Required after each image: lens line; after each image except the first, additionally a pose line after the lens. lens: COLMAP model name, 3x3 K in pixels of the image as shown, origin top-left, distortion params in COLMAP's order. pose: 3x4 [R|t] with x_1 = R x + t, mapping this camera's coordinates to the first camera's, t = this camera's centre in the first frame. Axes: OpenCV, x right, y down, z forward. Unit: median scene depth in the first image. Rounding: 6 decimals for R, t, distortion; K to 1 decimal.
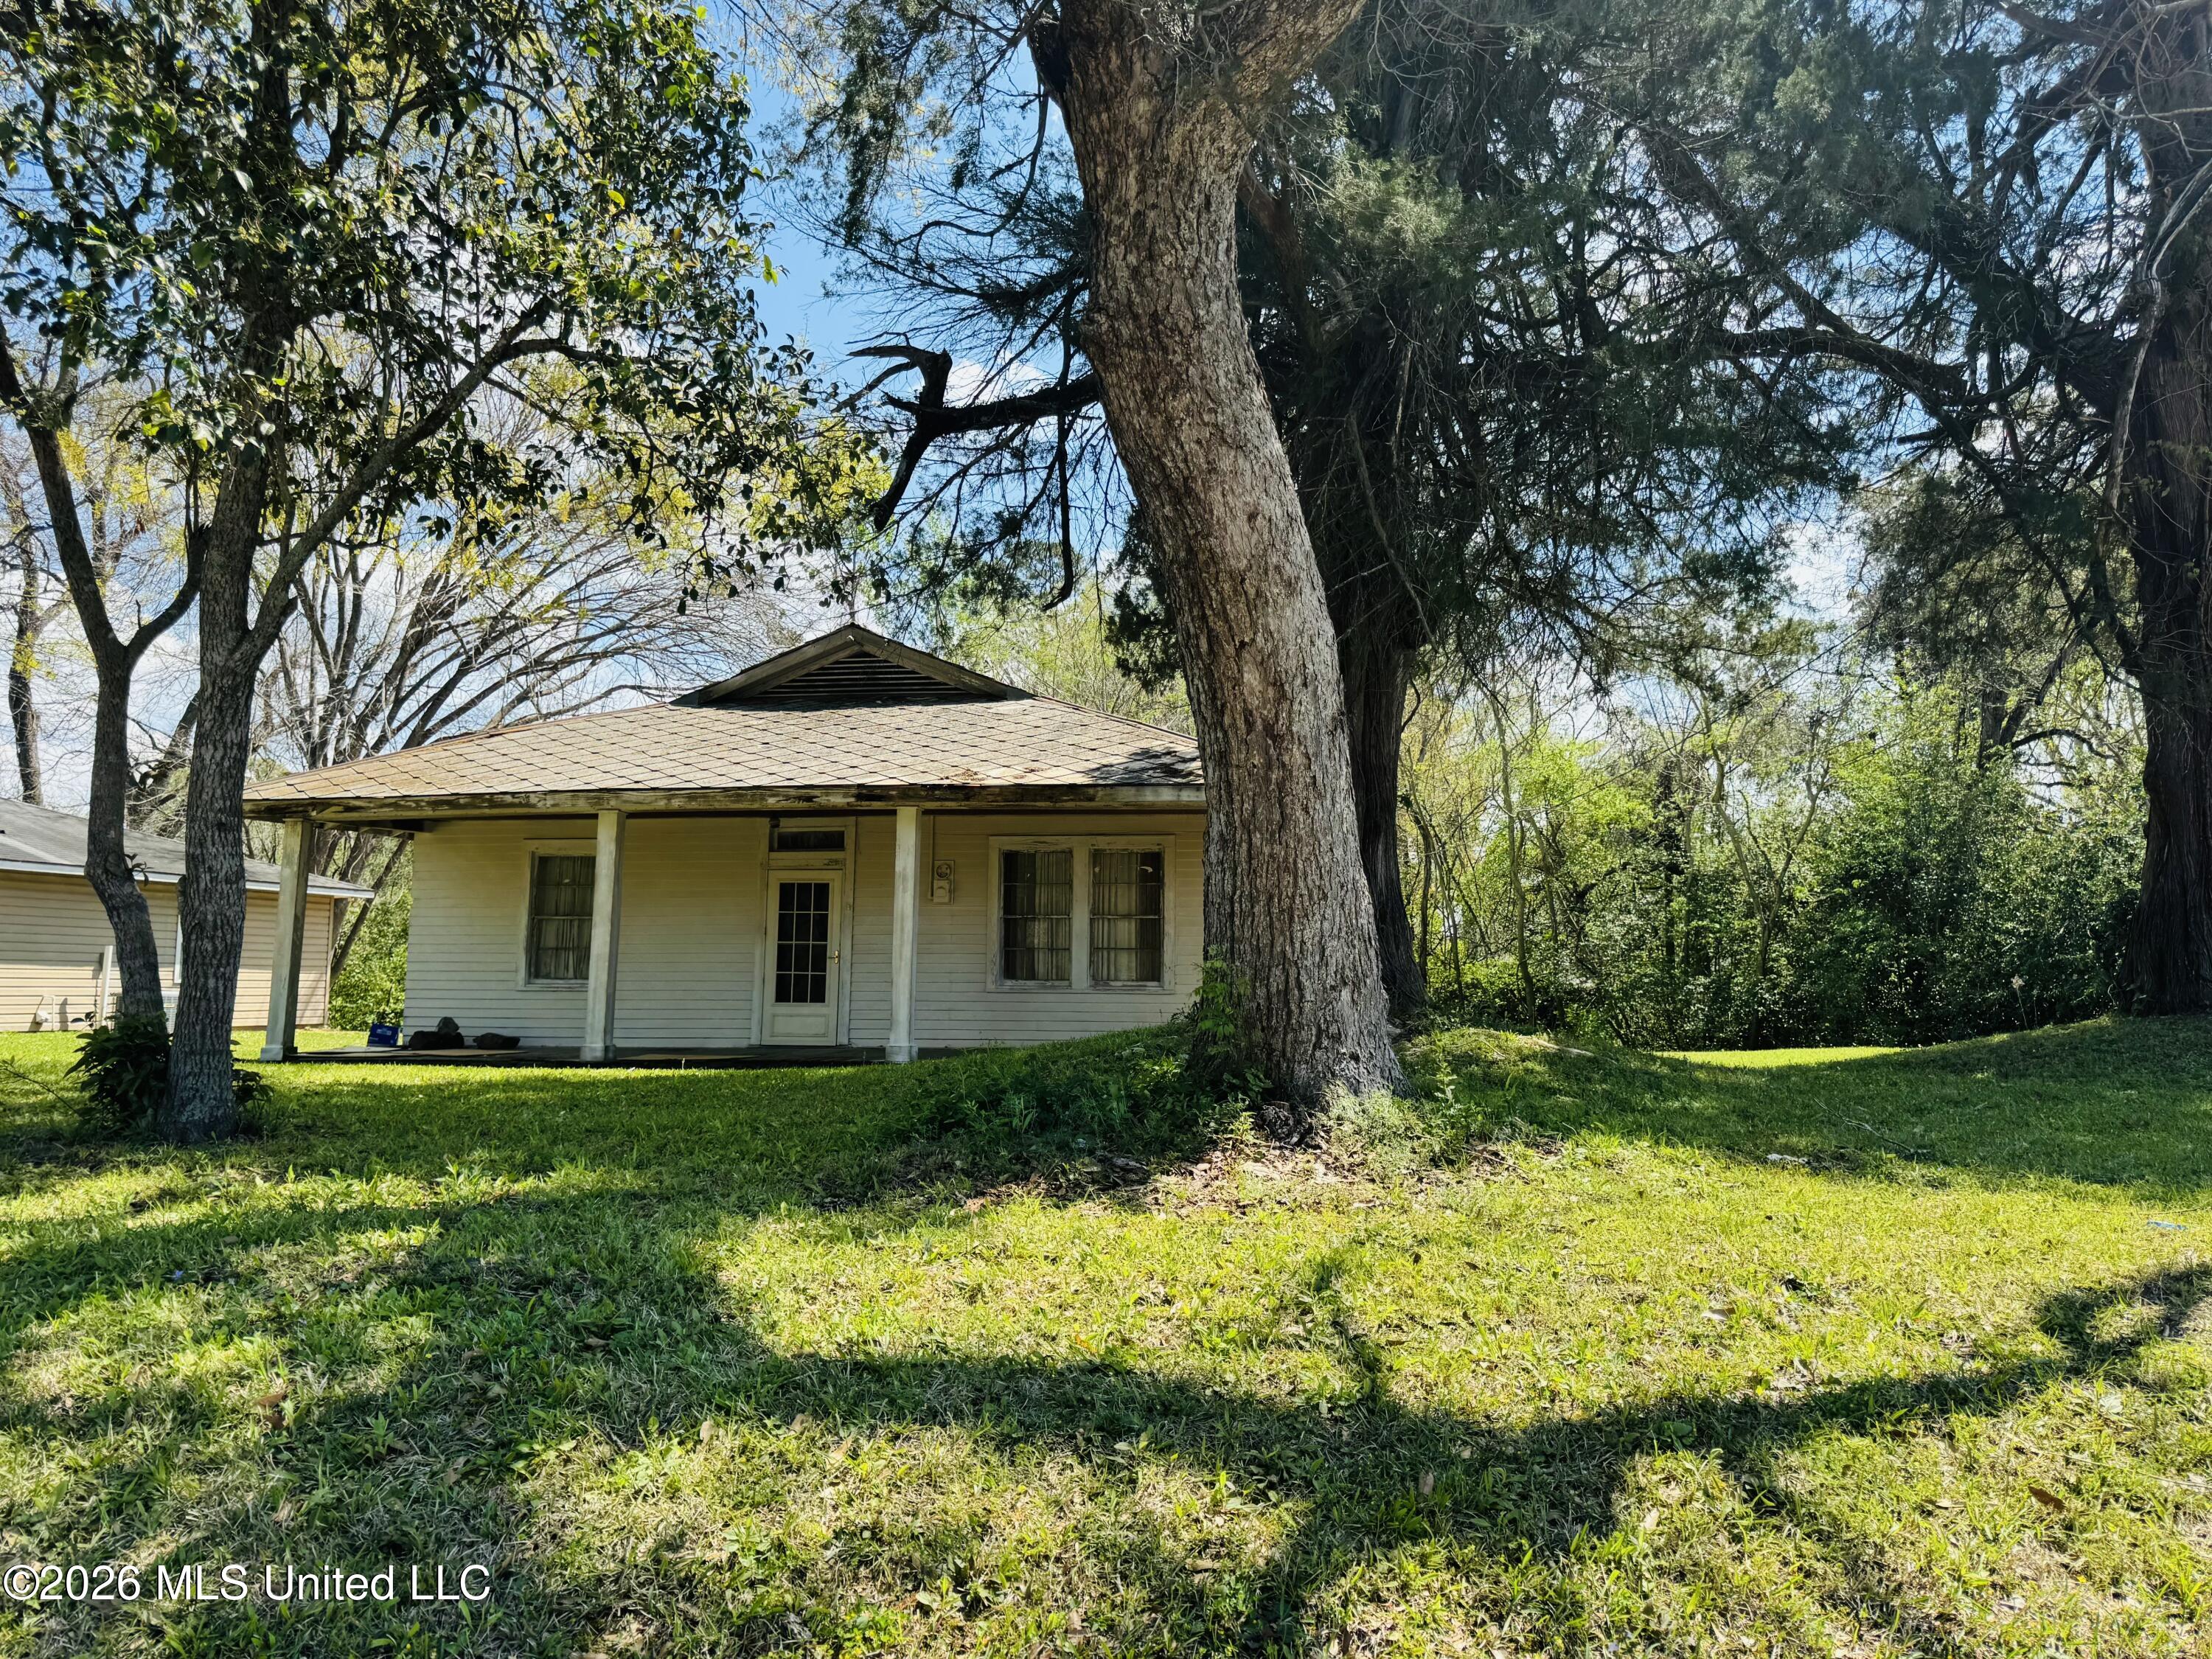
lens RADIAL K [[1543.1, 0, 1110.0], [0, 1543.1, 838.9], [0, 0, 1]] dist [0.098514, -0.104196]
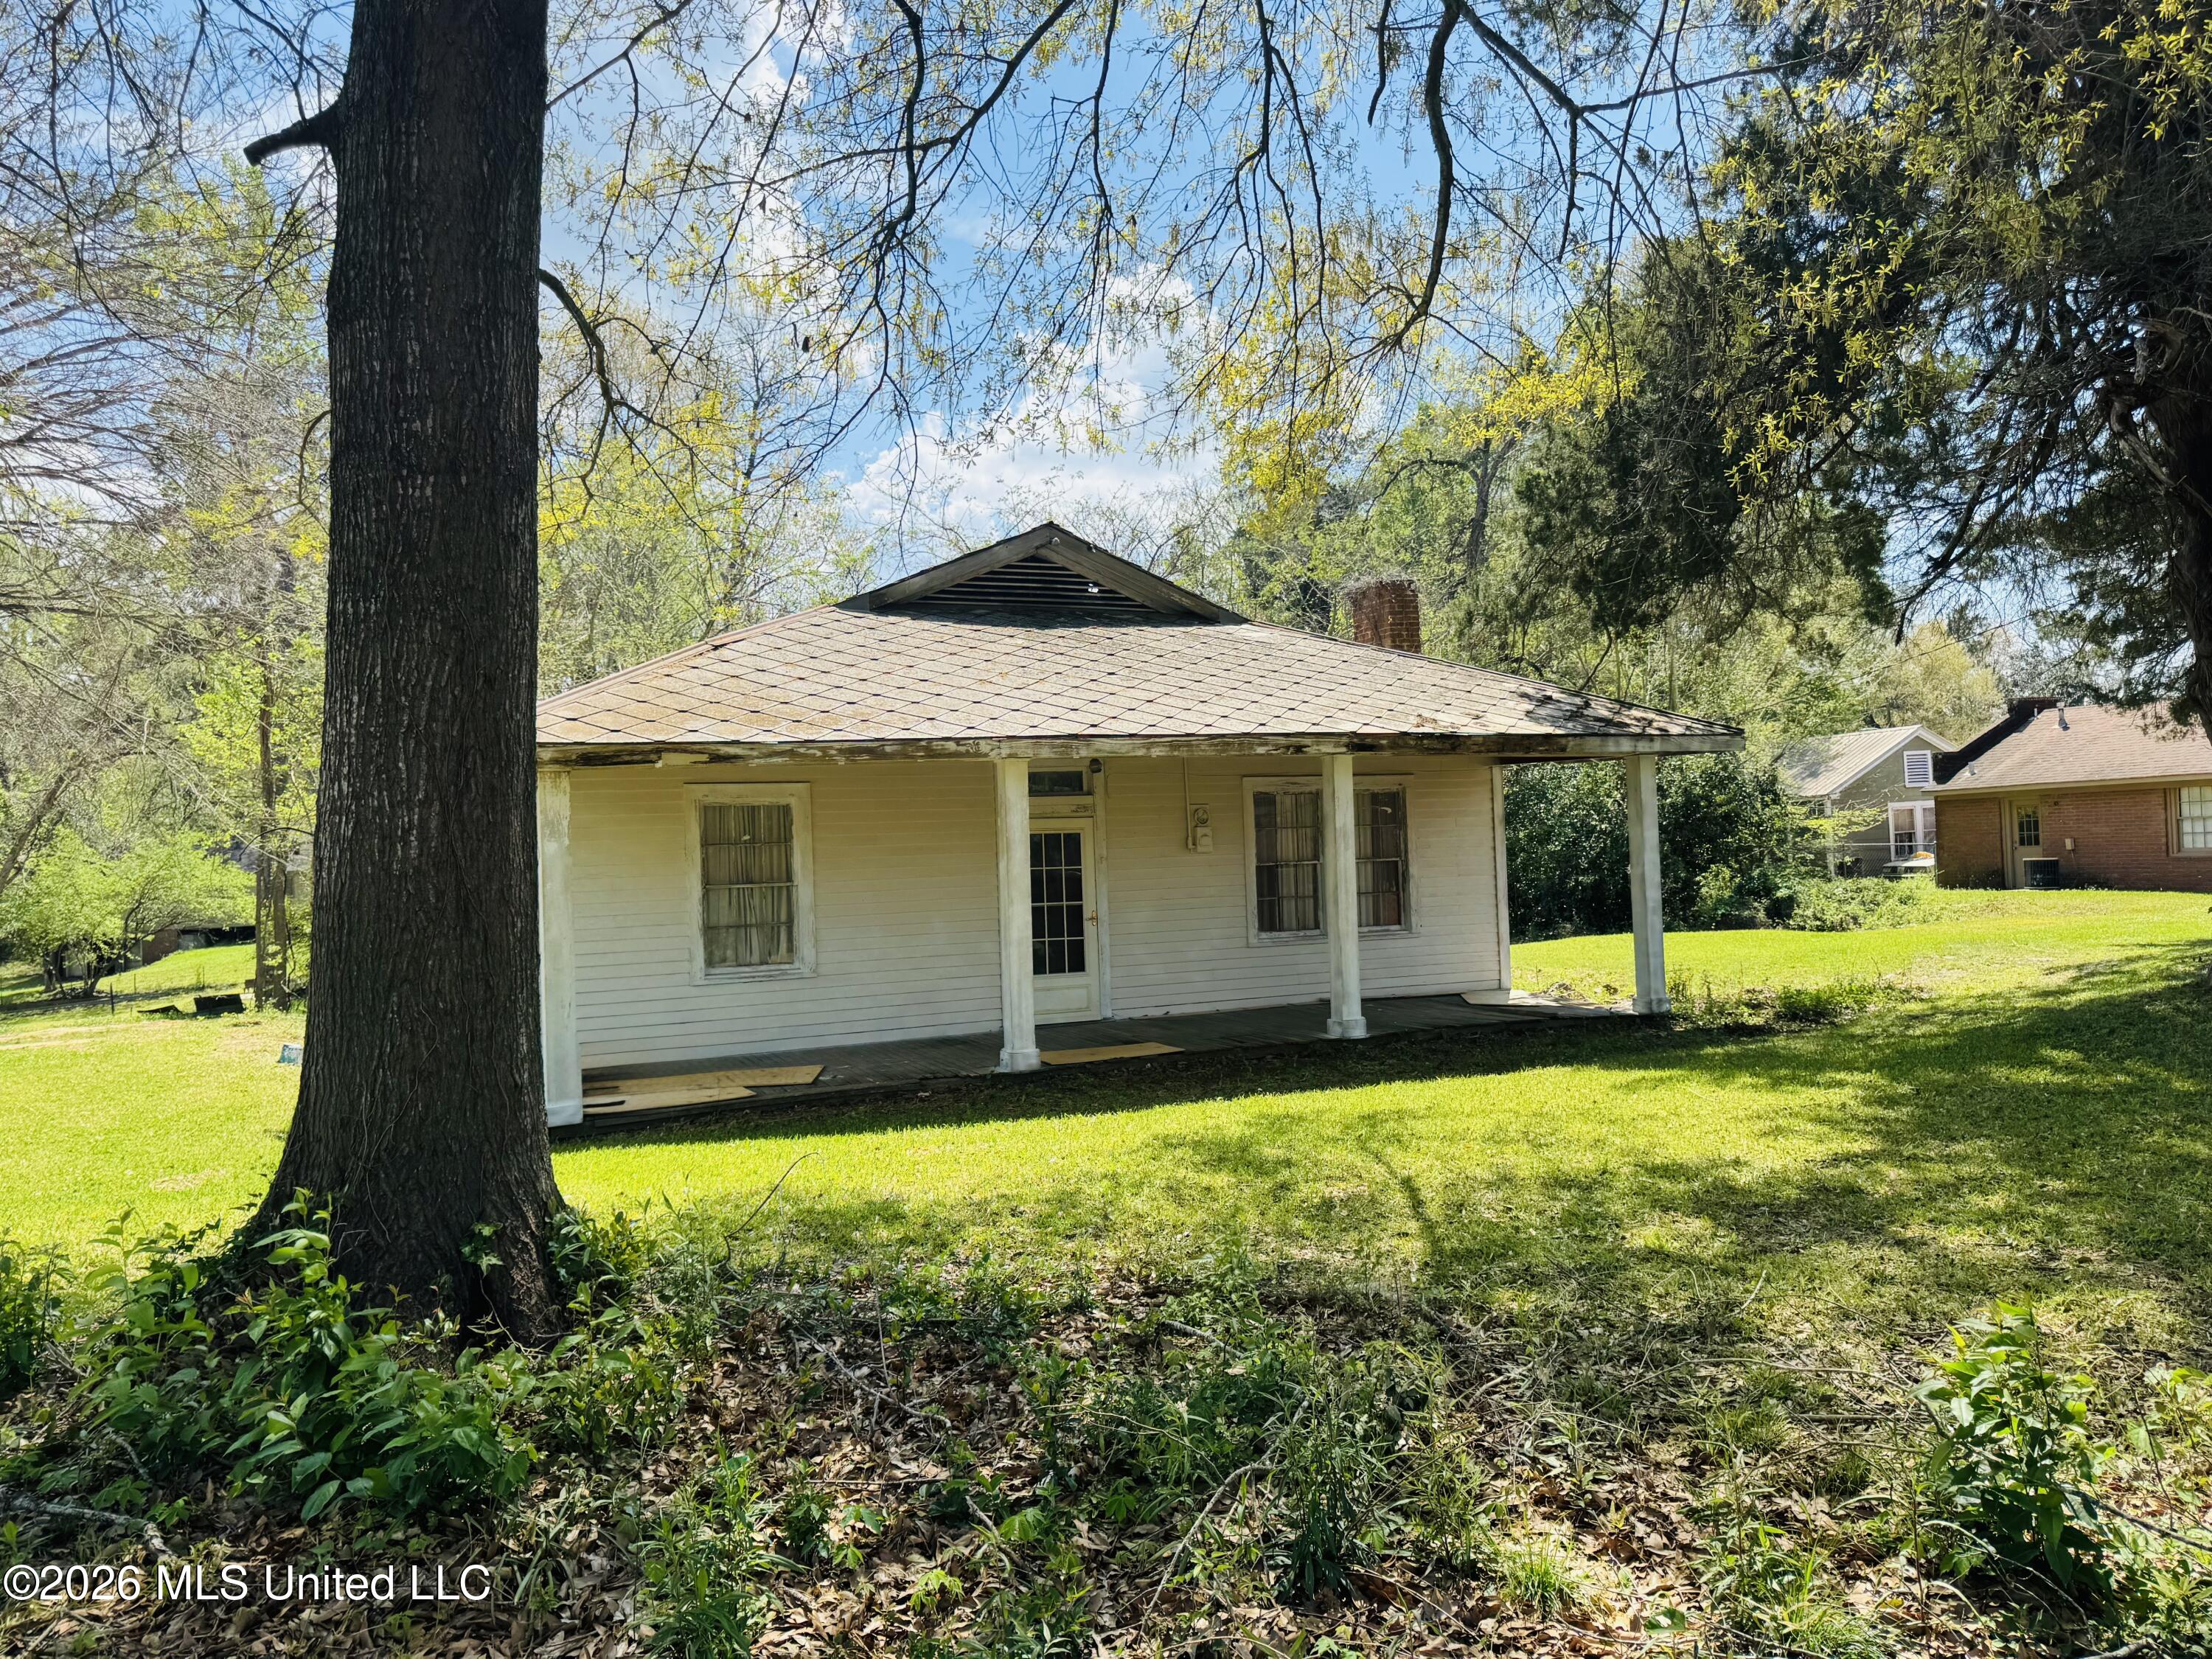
lens RADIAL K [[1543.1, 0, 1110.0], [0, 1543.1, 838.9], [0, 0, 1]] dist [0.098514, -0.104196]
pose [[0.837015, -0.032920, 0.546188, -0.641128], [-0.010925, 0.996984, 0.076832, -0.034364], [-0.547070, -0.070277, 0.834131, 0.277498]]
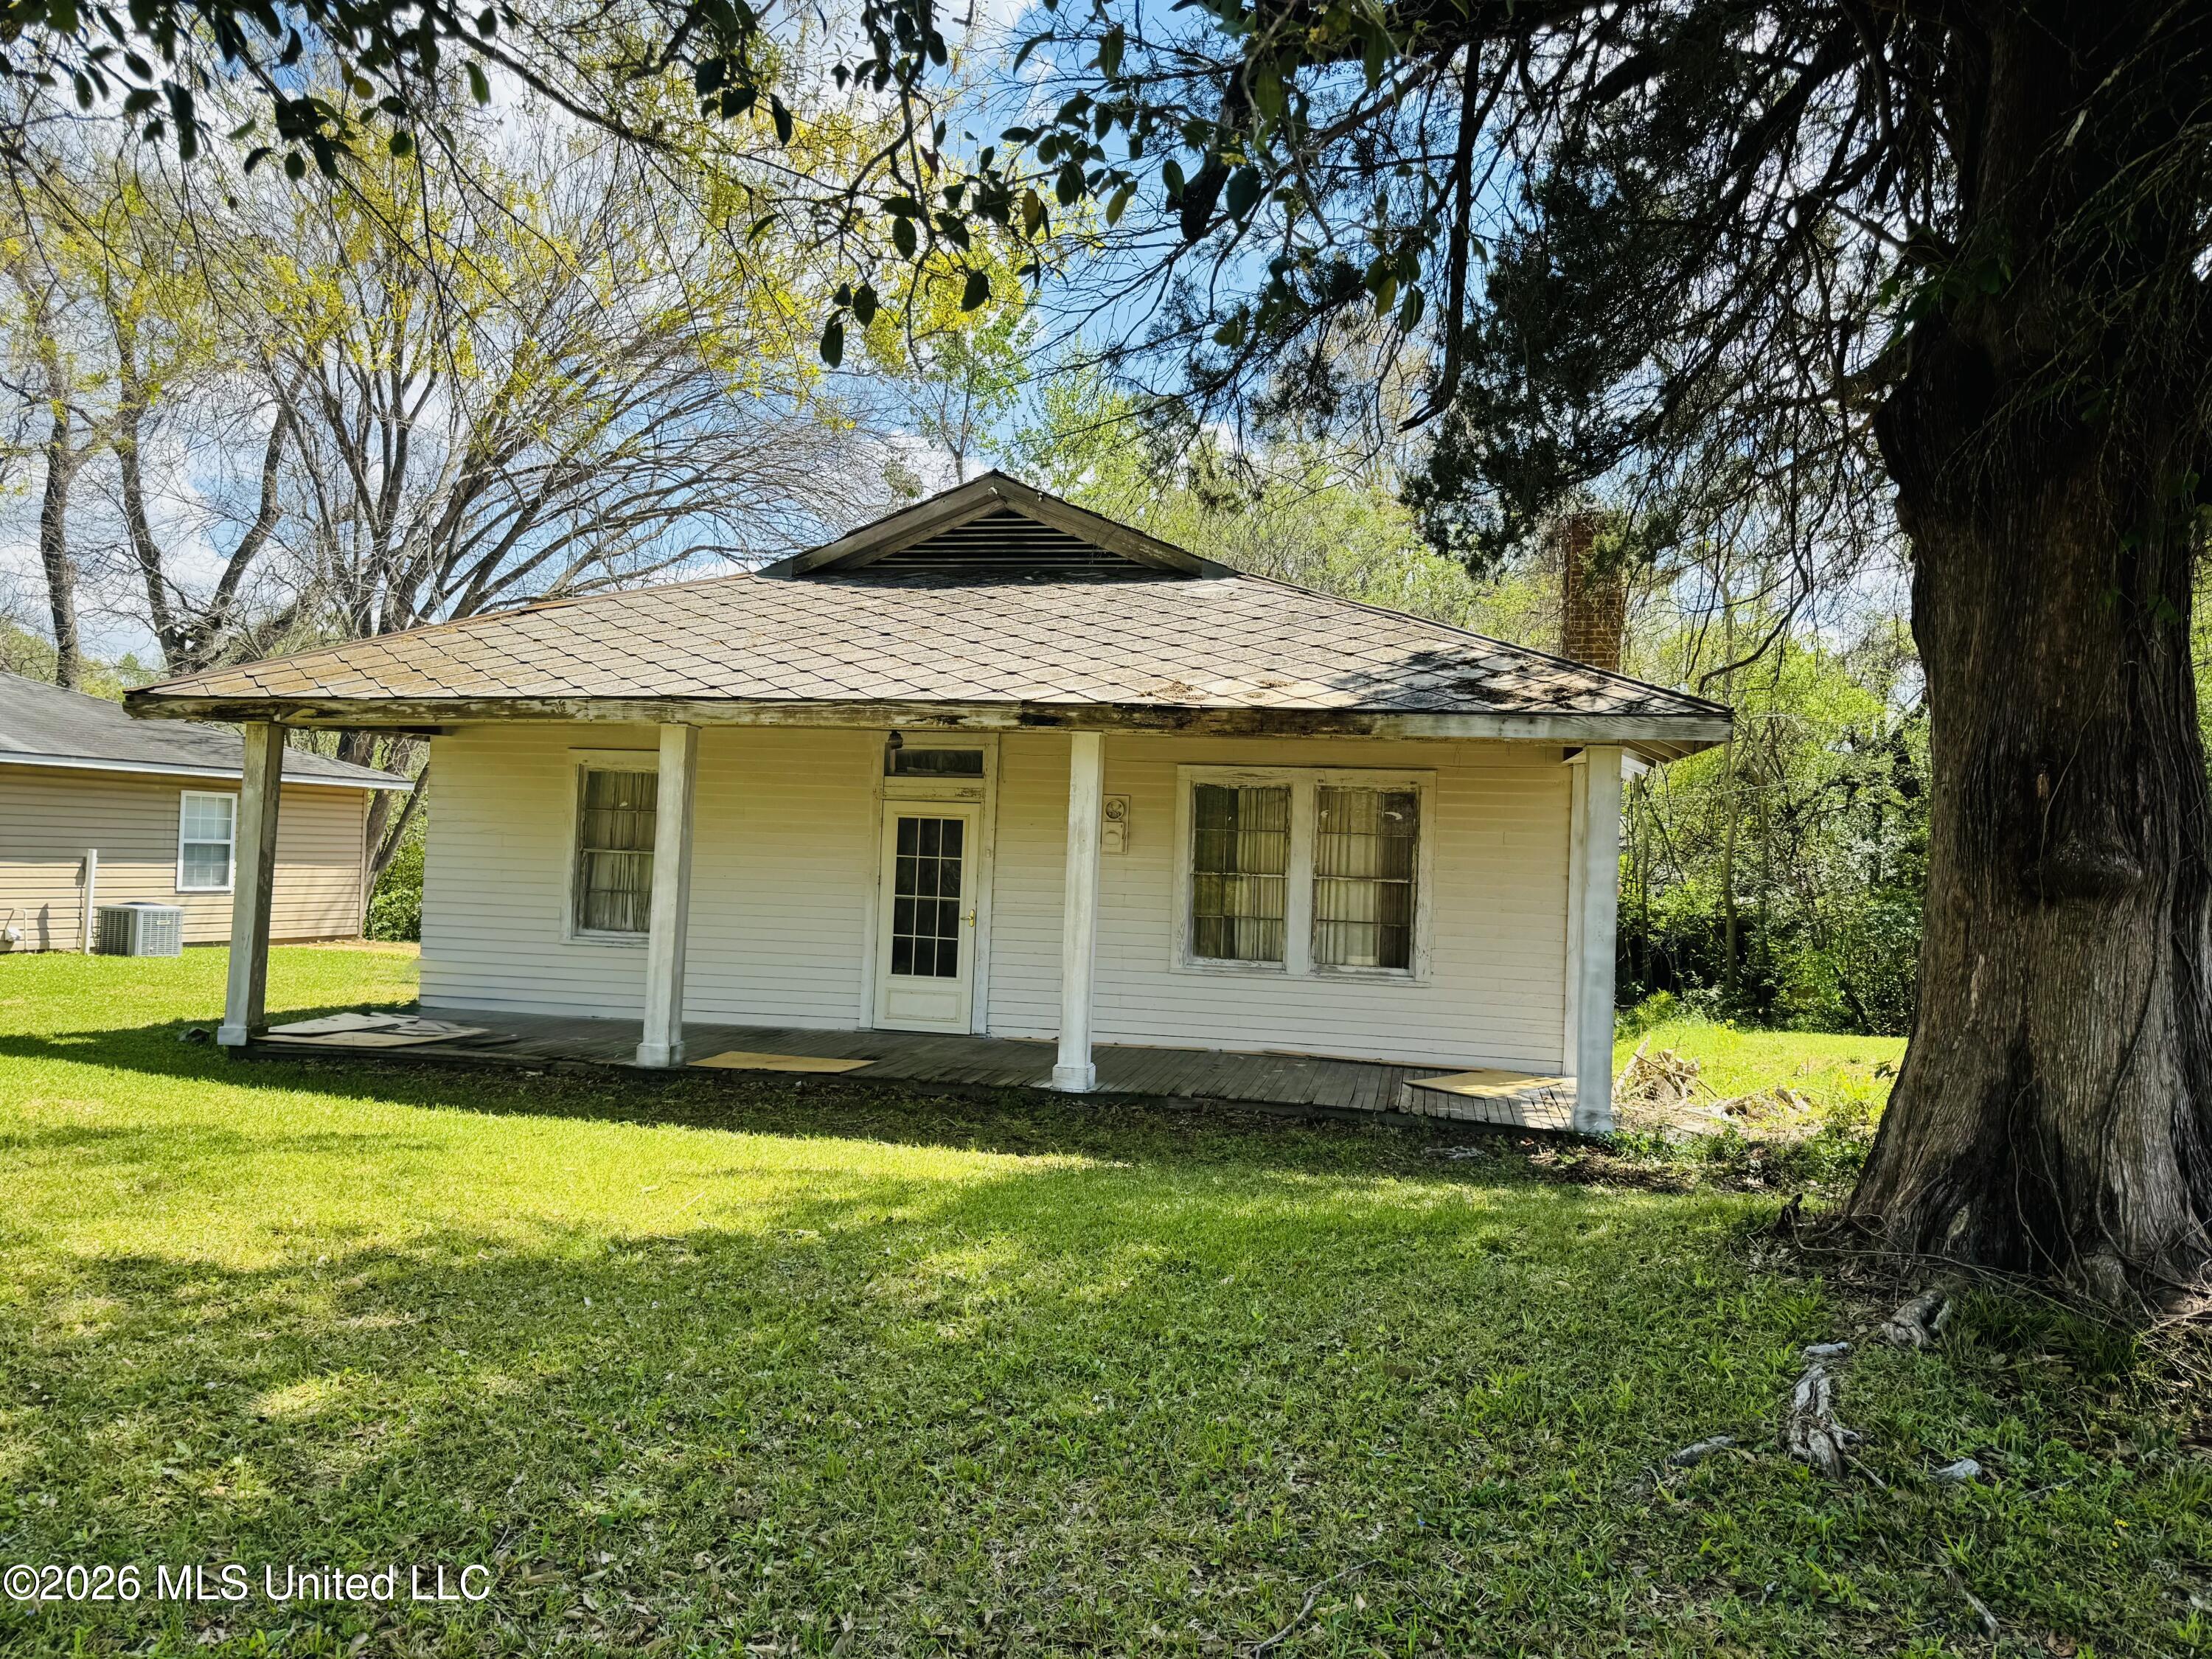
lens RADIAL K [[1543.1, 0, 1110.0], [0, 1543.1, 838.9], [0, 0, 1]] dist [0.098514, -0.104196]
pose [[0.998585, 0.027463, -0.045535, -0.075656], [-0.023606, 0.996254, 0.083187, -0.026811], [0.047649, -0.081995, 0.995493, 0.253764]]
